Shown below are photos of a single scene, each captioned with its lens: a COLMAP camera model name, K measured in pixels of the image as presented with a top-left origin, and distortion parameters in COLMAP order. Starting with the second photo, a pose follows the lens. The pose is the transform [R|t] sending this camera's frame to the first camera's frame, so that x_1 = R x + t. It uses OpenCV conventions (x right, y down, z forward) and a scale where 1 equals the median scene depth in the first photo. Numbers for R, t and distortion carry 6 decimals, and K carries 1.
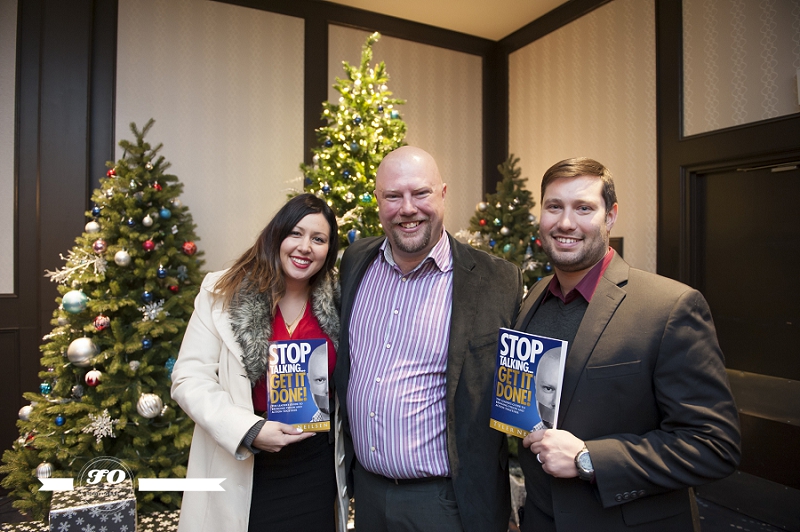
lens RADIAL K [[588.7, 0, 399.2], [0, 588.7, 266.3], [0, 0, 1]] dist [-0.062650, -0.004101]
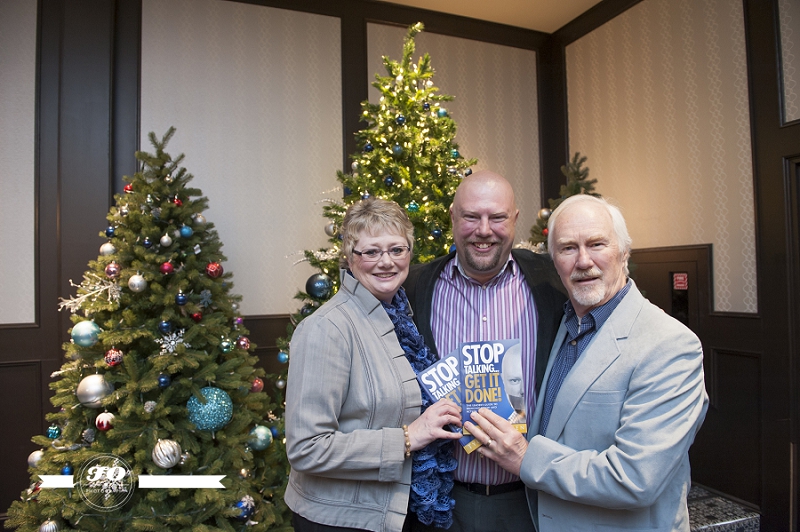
lens RADIAL K [[588.7, 0, 400.2], [0, 588.7, 264.4], [0, 0, 1]] dist [-0.062650, -0.004101]
pose [[0.996423, -0.026321, -0.080297, -0.006775], [0.023923, 0.999243, -0.030693, -0.004954], [0.081044, 0.028662, 0.996298, 0.135076]]
